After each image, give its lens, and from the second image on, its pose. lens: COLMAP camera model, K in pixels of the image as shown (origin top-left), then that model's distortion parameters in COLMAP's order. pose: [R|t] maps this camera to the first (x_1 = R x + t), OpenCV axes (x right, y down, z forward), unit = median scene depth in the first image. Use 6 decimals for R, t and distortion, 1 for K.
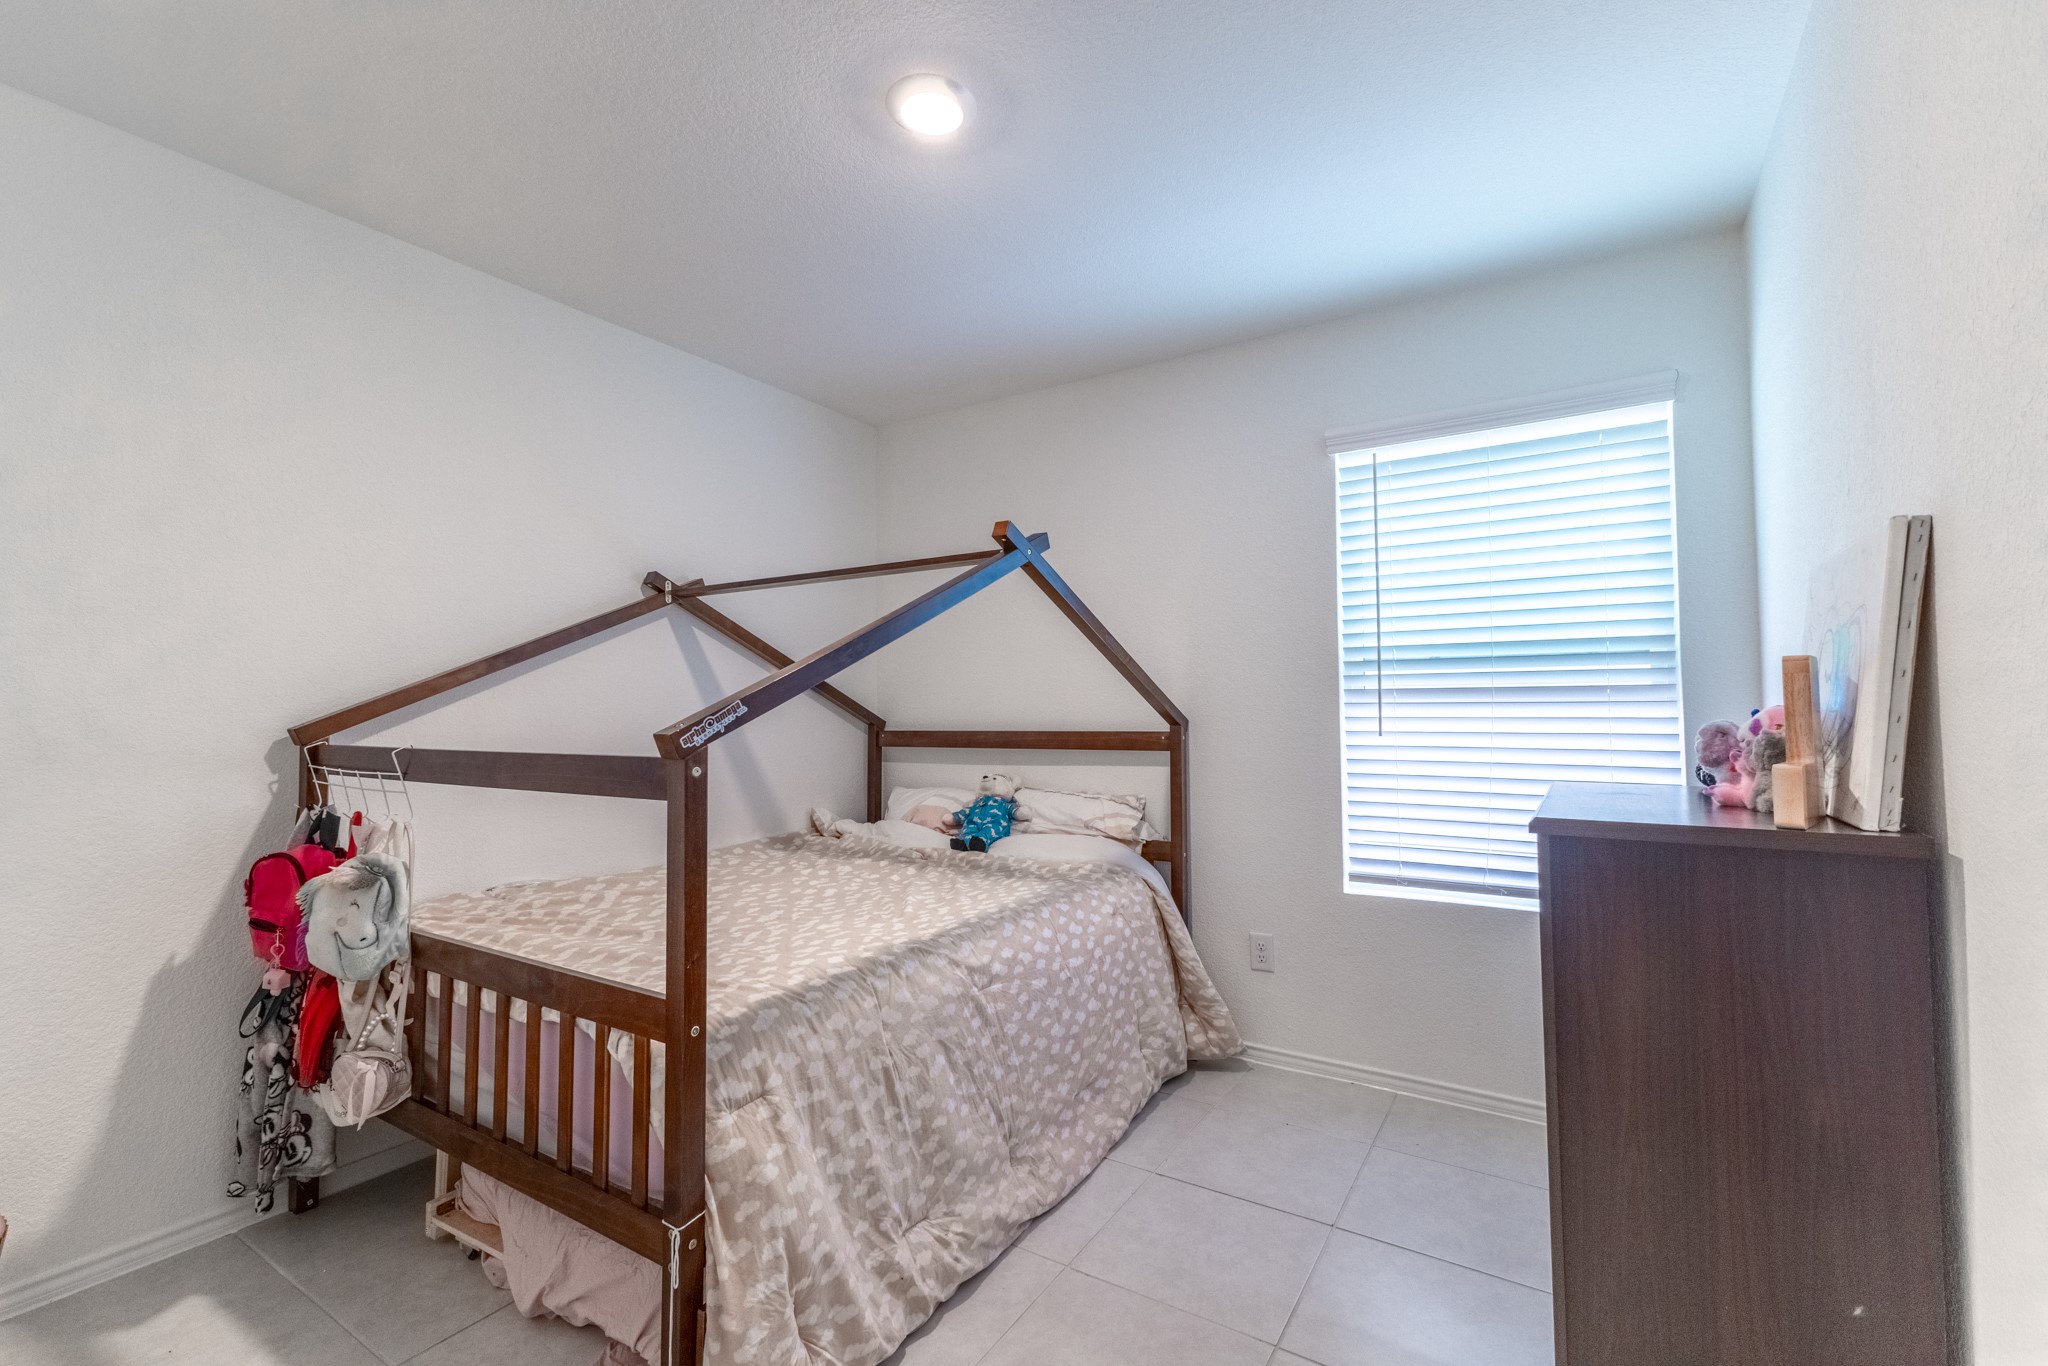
lens RADIAL K [[879.0, 0, 1030.1], [0, 879.0, 679.0], [0, 0, 1]] dist [0.012032, -0.003039]
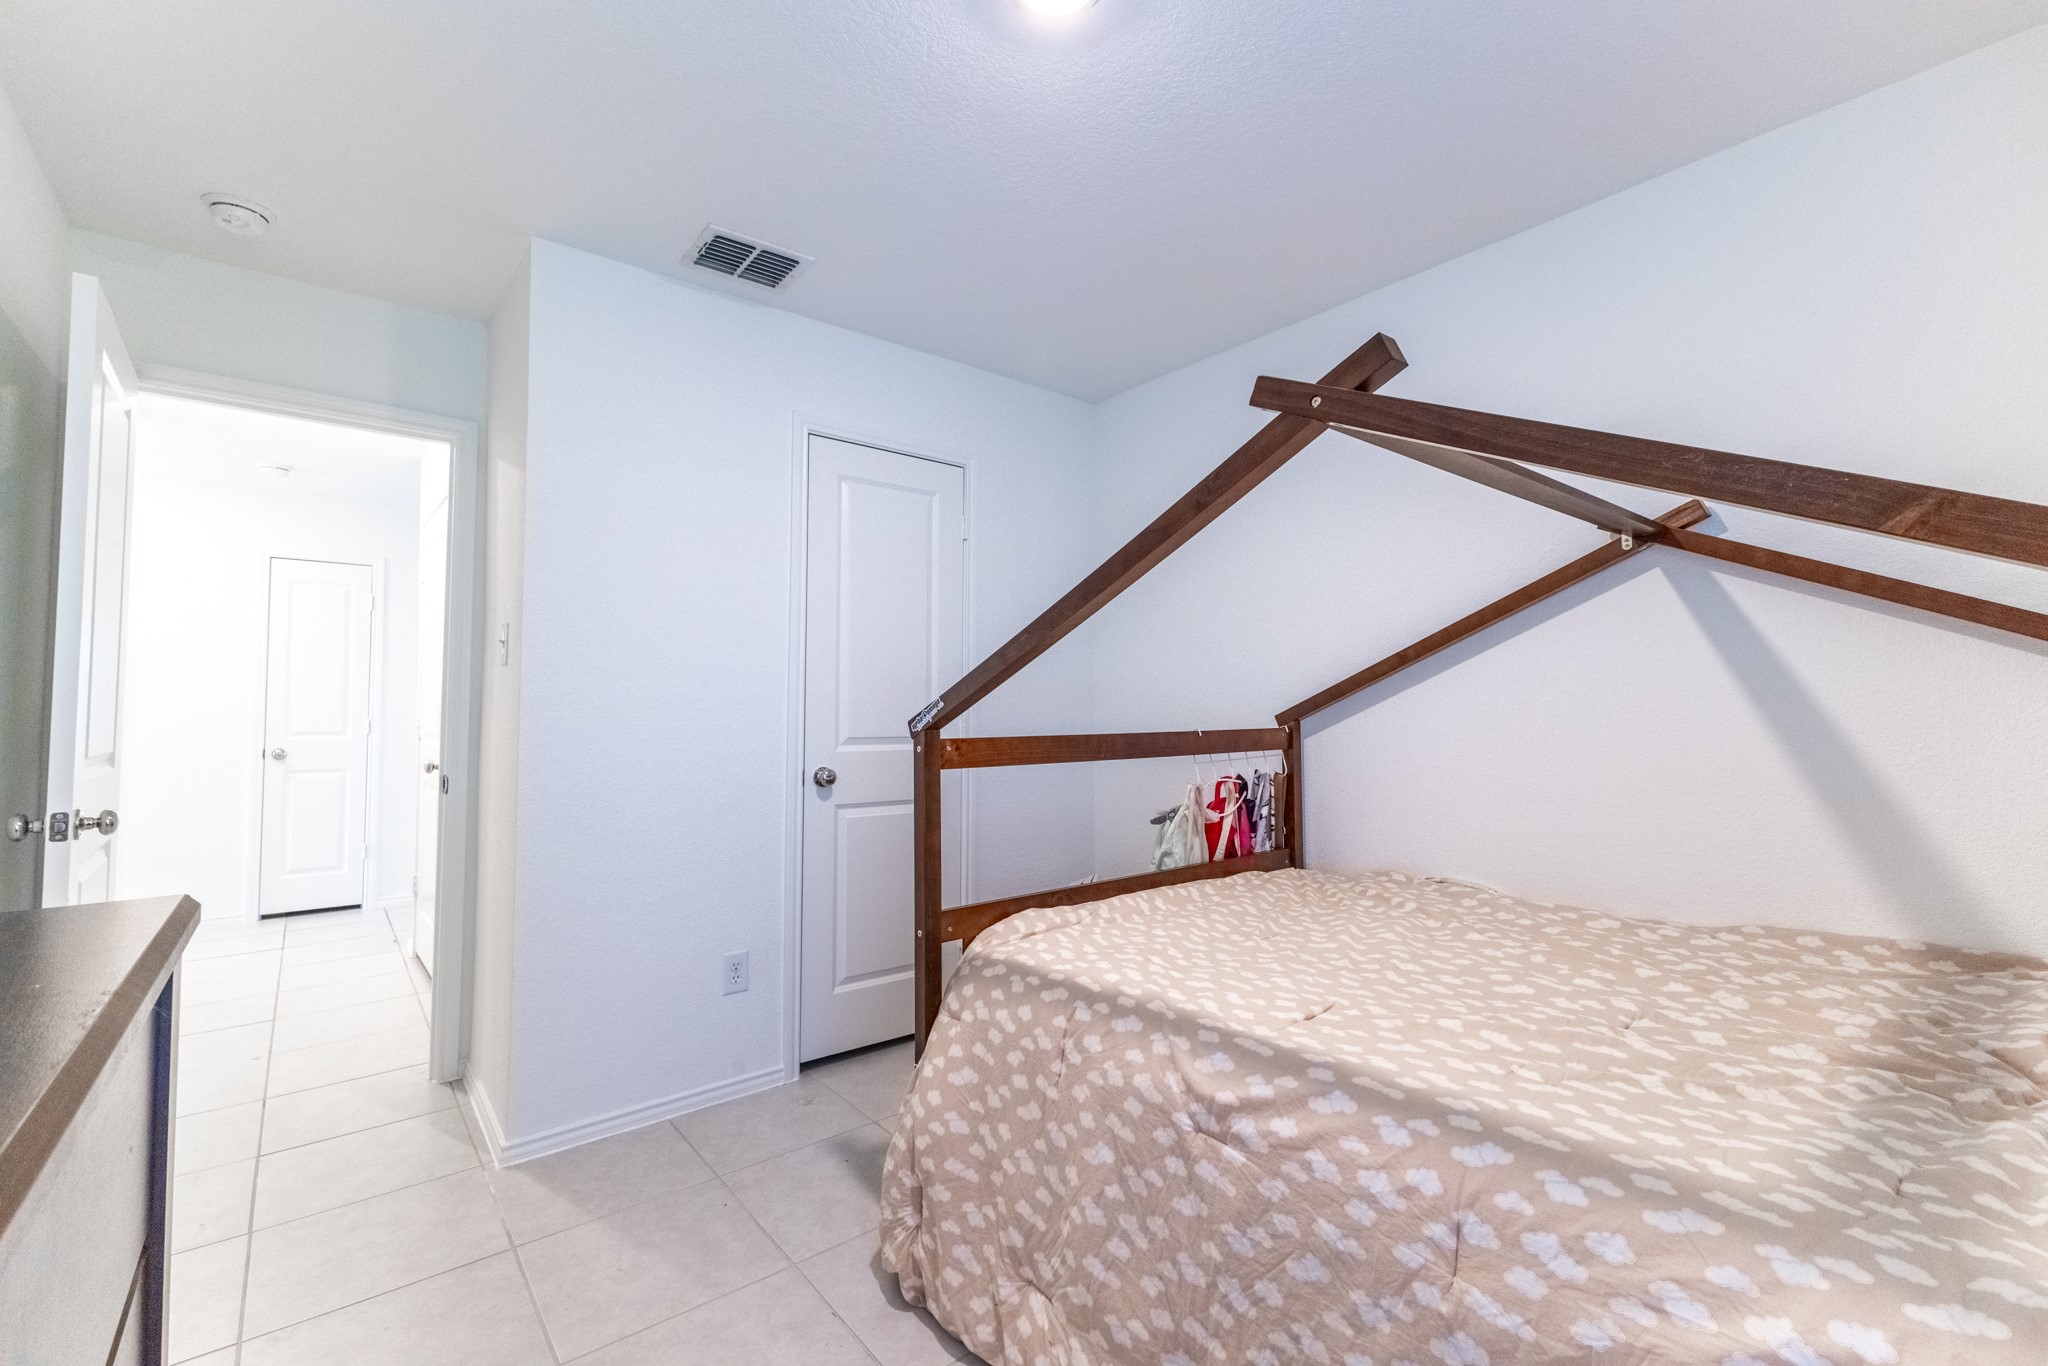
lens RADIAL K [[879.0, 0, 1023.6], [0, 879.0, 667.1], [0, 0, 1]] dist [0.012032, -0.003039]
pose [[-0.317363, -0.029135, -0.947856, 0.634397], [0.043793, 0.998011, -0.045339, 0.031028], [0.947292, -0.055899, -0.315456, 1.125778]]
